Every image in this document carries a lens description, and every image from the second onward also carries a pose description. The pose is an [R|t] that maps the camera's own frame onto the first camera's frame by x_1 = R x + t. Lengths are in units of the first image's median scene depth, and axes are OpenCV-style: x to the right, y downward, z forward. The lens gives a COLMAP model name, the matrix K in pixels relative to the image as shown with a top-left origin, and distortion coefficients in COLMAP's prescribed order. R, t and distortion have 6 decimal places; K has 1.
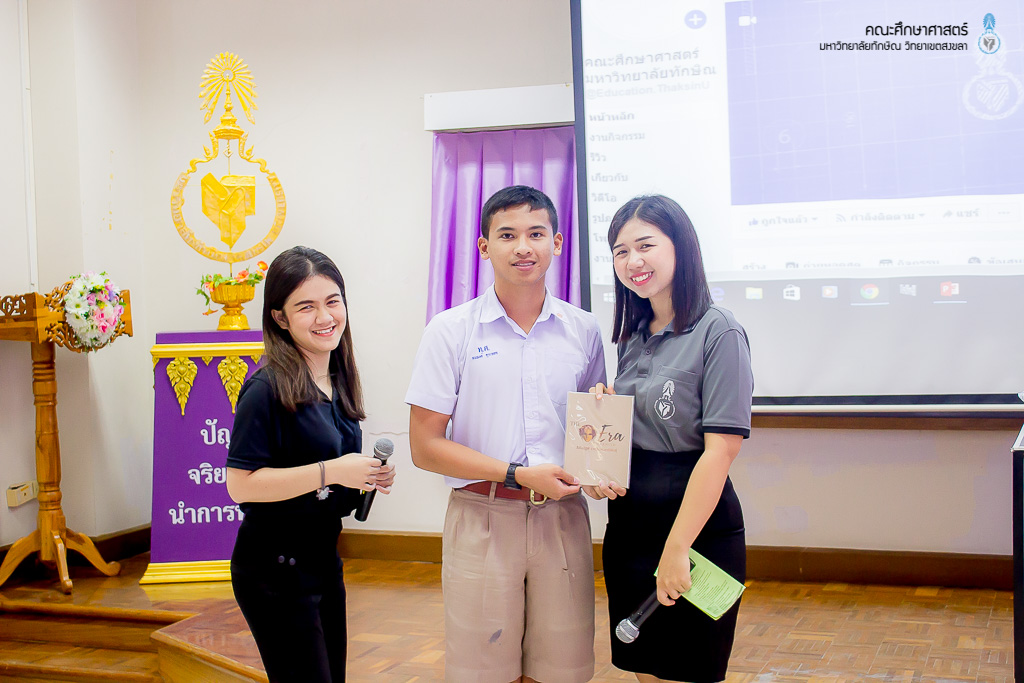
lens RADIAL K [[1569.0, 0, 483.8], [0, 1569.0, 357.1], [0, 0, 1]] dist [-0.010643, 0.000000]
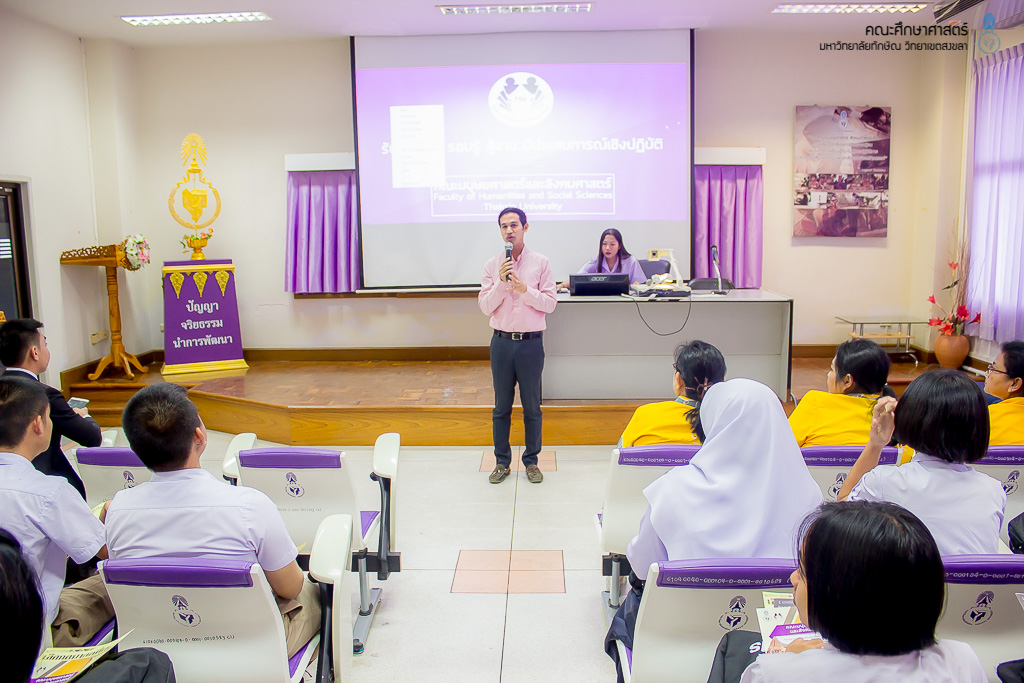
lens RADIAL K [[900.1, 0, 522.3], [0, 900.1, 345.3], [0, 0, 1]] dist [-0.158888, 0.153120]
pose [[0.947134, -0.036063, 0.318806, -0.130027], [0.008787, 0.996206, 0.086585, -0.000805], [-0.320718, -0.079206, 0.943857, -0.337641]]
